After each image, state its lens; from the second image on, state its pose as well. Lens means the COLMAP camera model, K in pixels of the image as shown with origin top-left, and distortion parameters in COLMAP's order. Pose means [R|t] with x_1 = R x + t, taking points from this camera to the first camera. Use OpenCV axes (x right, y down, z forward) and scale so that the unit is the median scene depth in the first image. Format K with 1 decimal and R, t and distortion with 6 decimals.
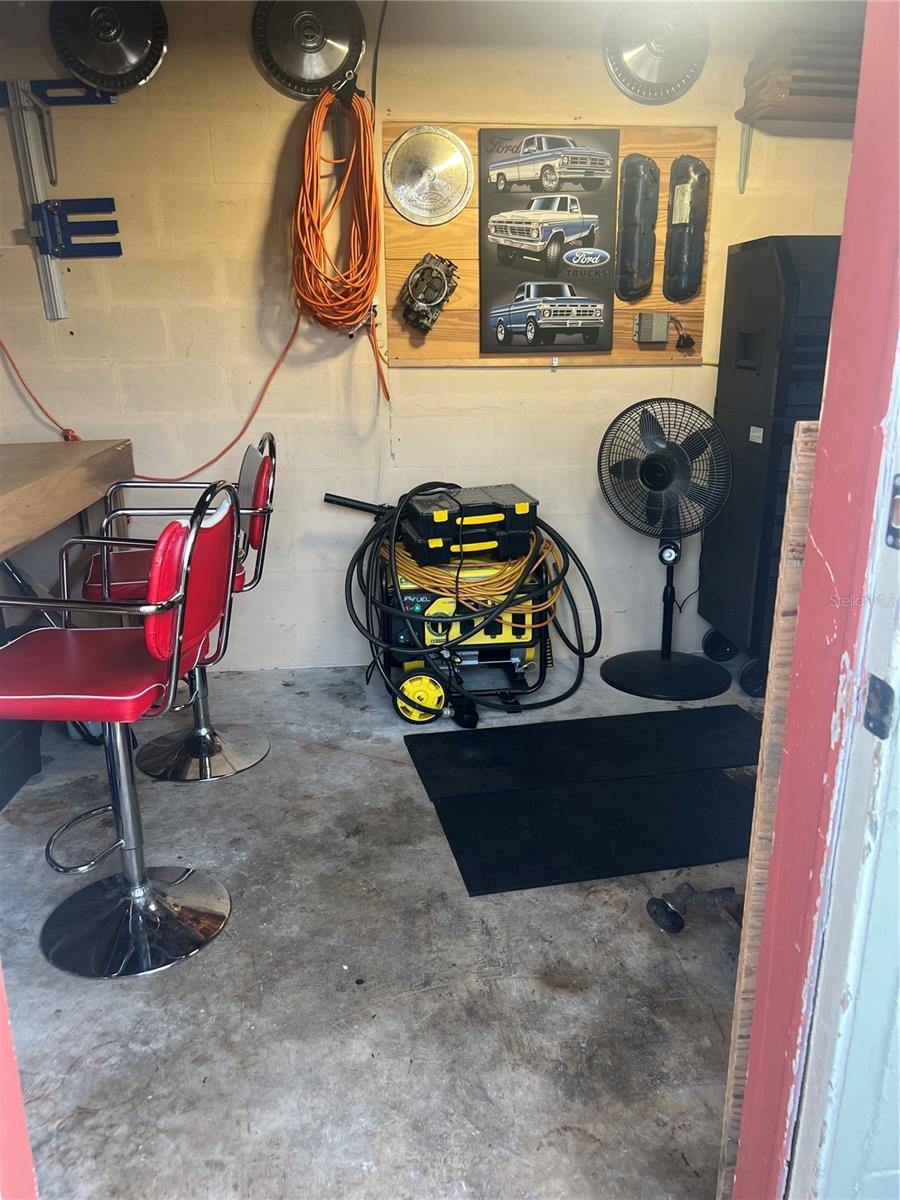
lens RADIAL K [[902.8, 0, 453.1], [0, 902.8, 609.7], [0, 0, 1]] dist [0.010041, -0.010650]
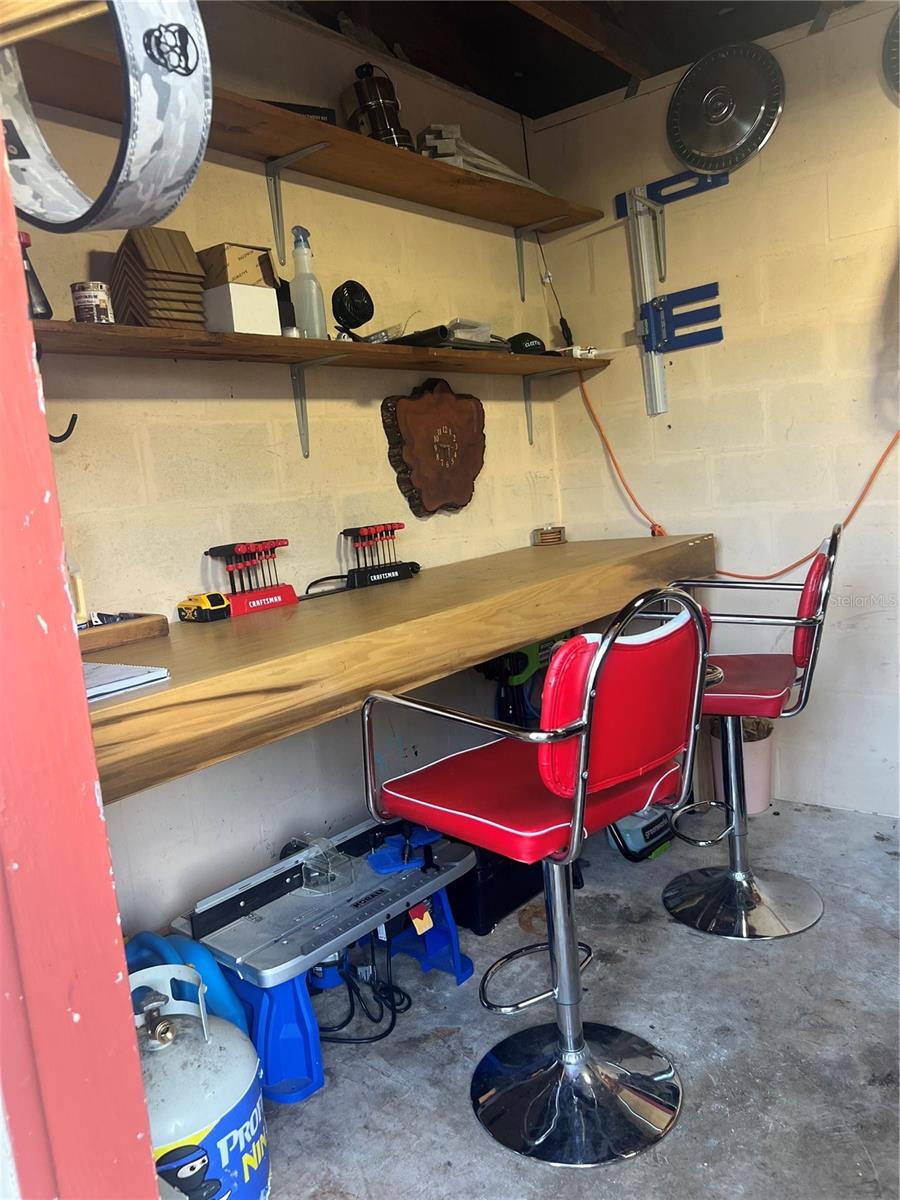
lens RADIAL K [[902.8, 0, 453.1], [0, 902.8, 609.7], [0, 0, 1]] dist [0.010041, -0.010650]
pose [[0.715793, 0.047113, -0.696721, 0.104852], [-0.115311, 0.991999, -0.051388, -0.036325], [0.688726, 0.117122, 0.715499, 0.180366]]
